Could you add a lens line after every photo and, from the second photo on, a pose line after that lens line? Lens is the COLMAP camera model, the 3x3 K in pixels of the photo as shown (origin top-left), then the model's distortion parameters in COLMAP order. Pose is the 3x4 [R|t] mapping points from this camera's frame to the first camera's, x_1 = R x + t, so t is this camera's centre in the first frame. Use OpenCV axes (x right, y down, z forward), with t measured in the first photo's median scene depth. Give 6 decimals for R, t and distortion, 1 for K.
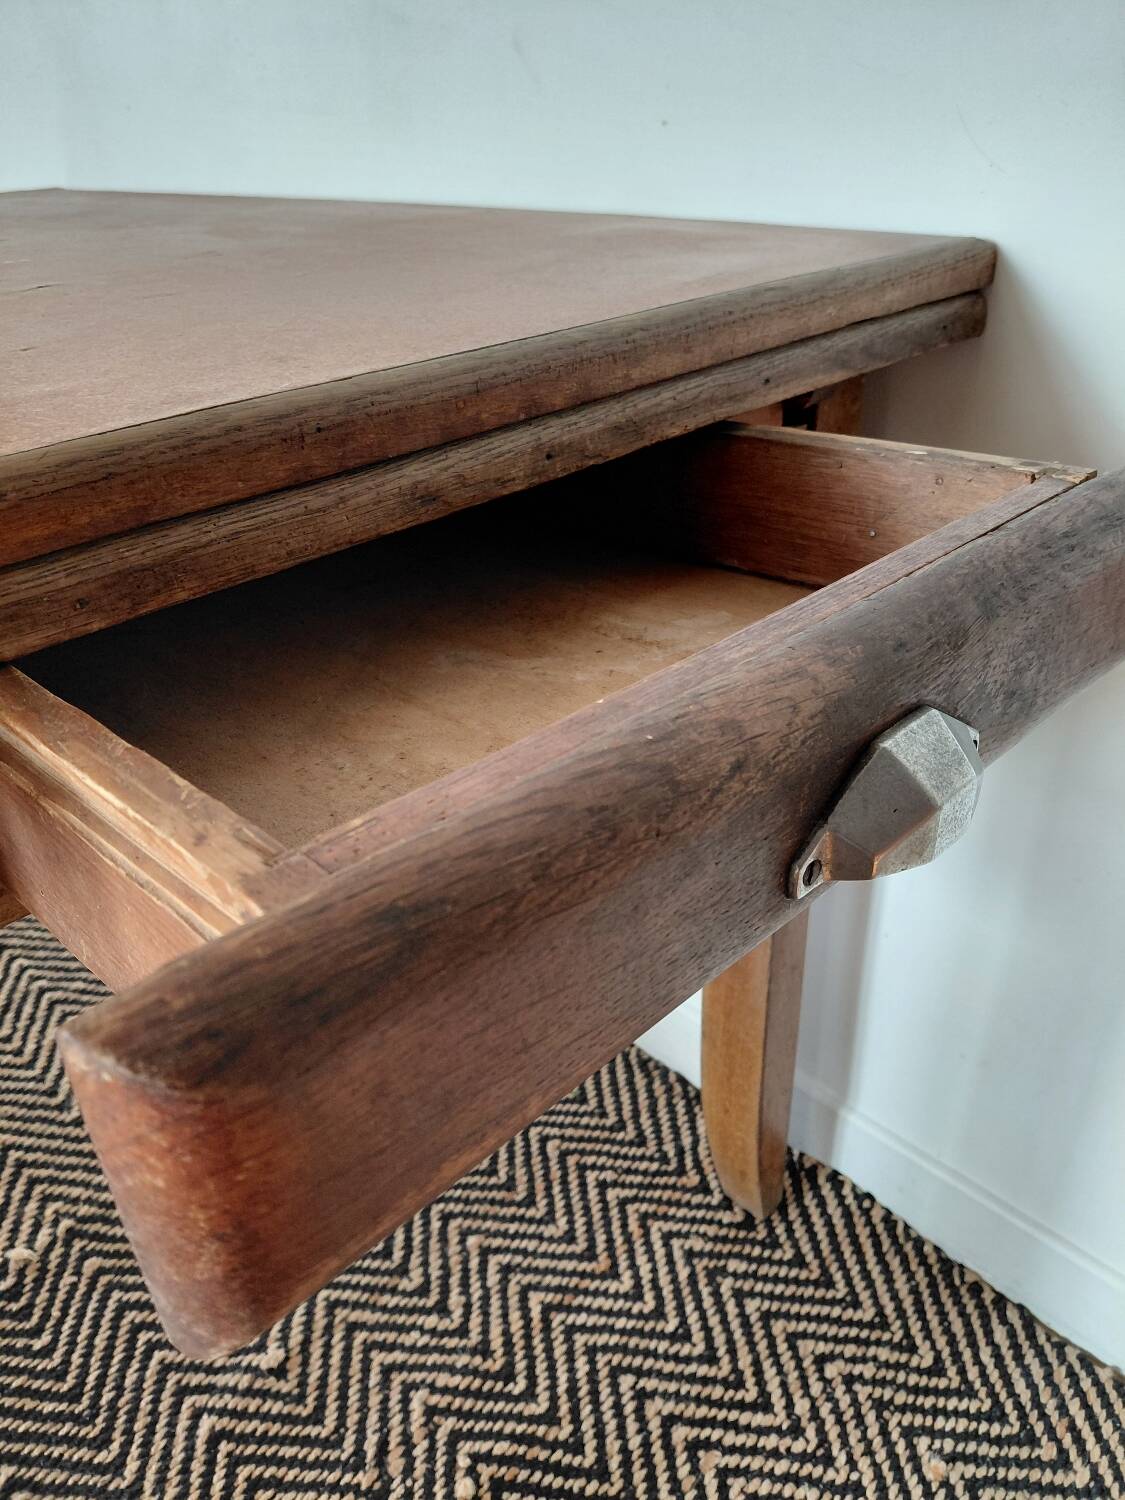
lens RADIAL K [[1125.7, 0, 611.2], [0, 1125.7, 750.2], [0, 0, 1]] dist [-0.080323, 0.075296]
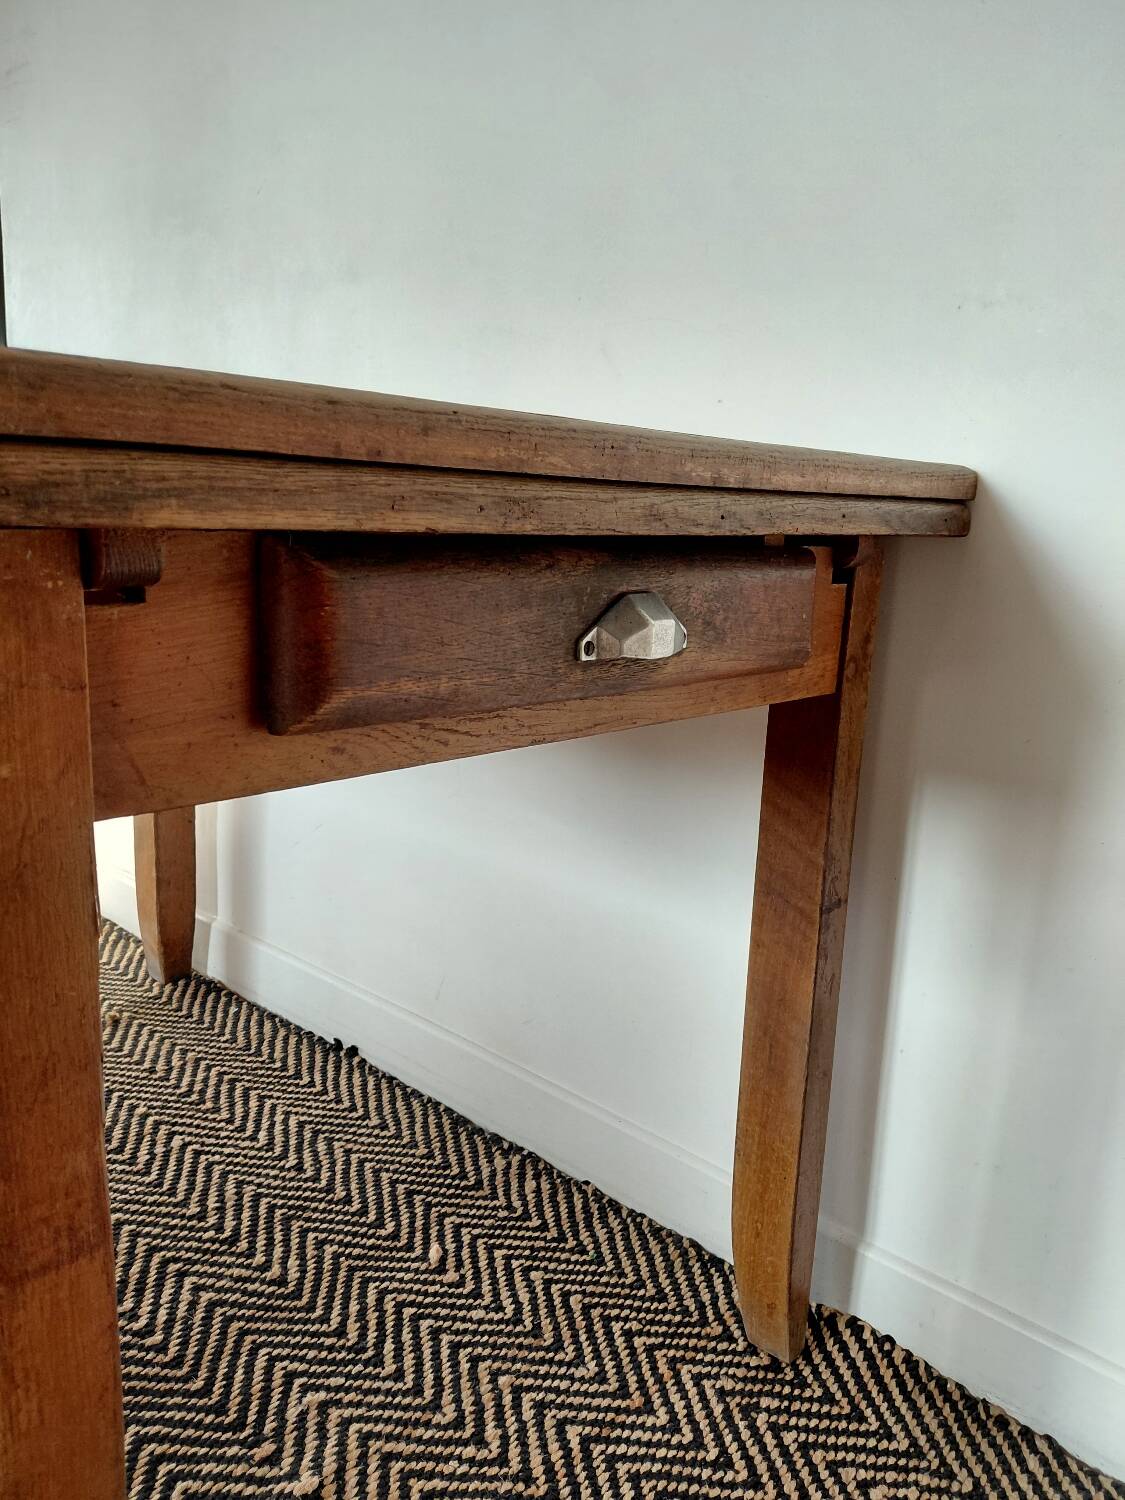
lens RADIAL K [[1125.7, 0, 611.2], [0, 1125.7, 750.2], [0, 0, 1]] dist [-0.080323, 0.075296]
pose [[0.994505, 0.061030, 0.085054, -0.157425], [-0.030550, 0.946312, -0.321808, 0.237570], [-0.100128, 0.317442, 0.942977, -0.129029]]
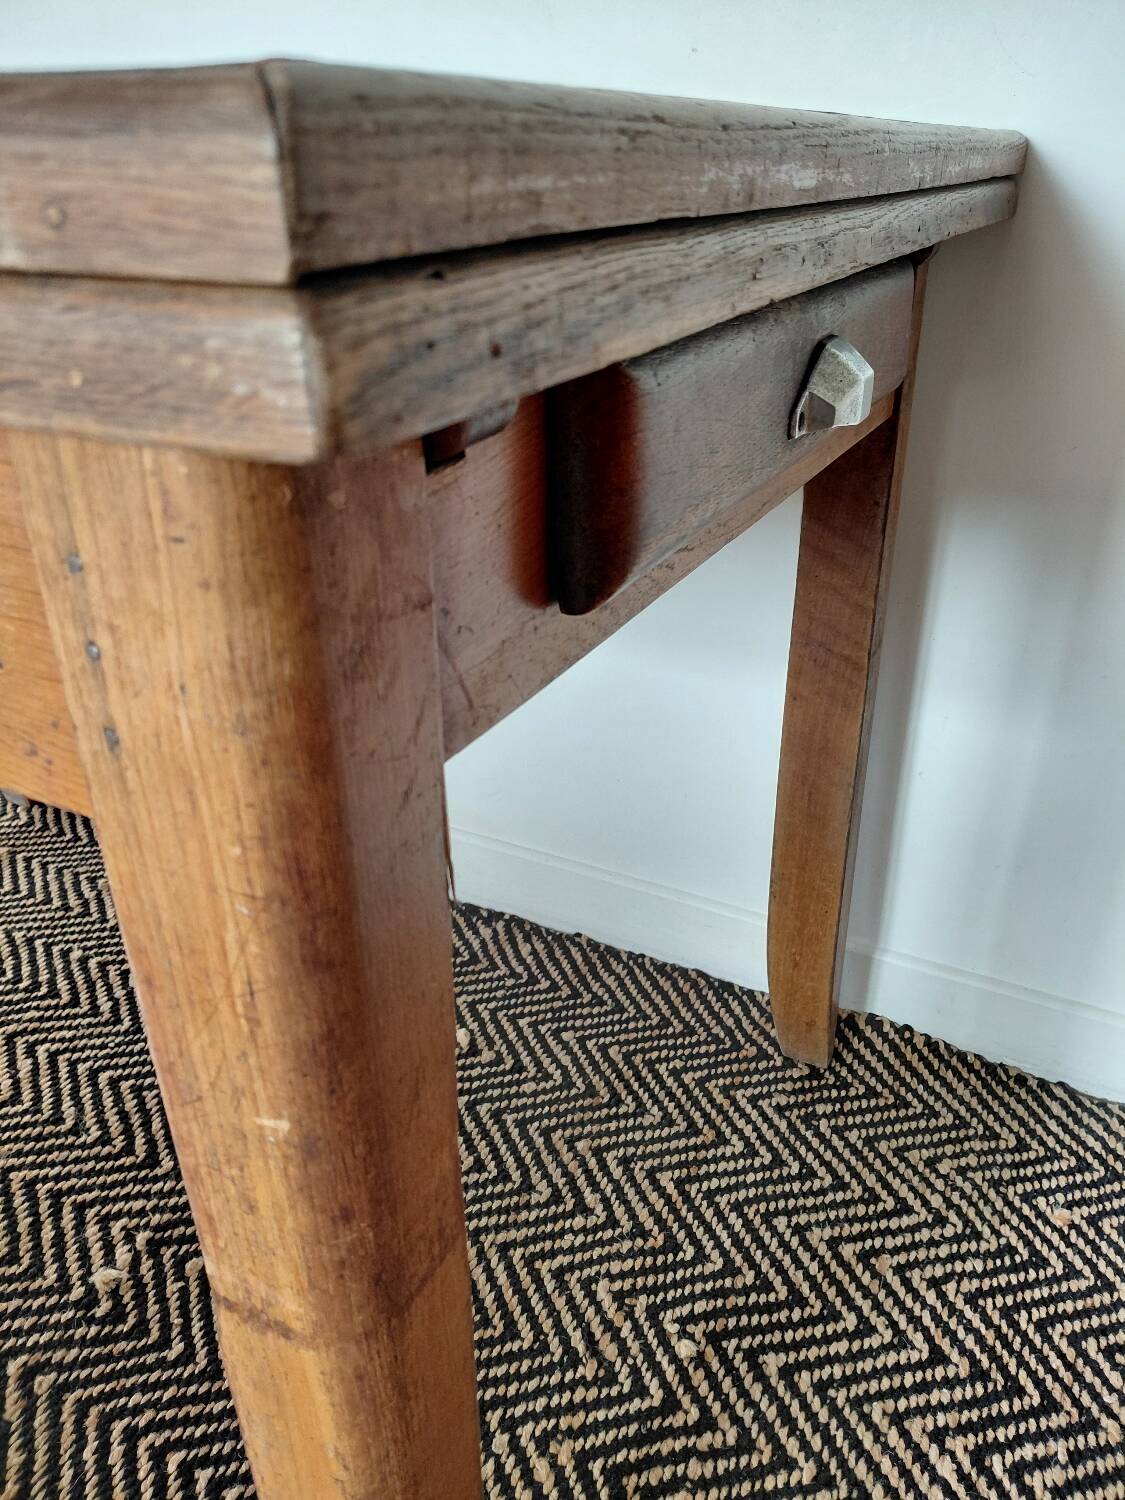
lens RADIAL K [[1083.6, 0, 588.4], [0, 1083.6, 745.5], [0, 0, 1]] dist [0.032272, -0.052712]
pose [[0.948284, -0.117926, 0.294704, -0.392130], [0.136348, 0.989741, -0.042687, 0.130140], [-0.286647, 0.080661, 0.954635, 0.017823]]
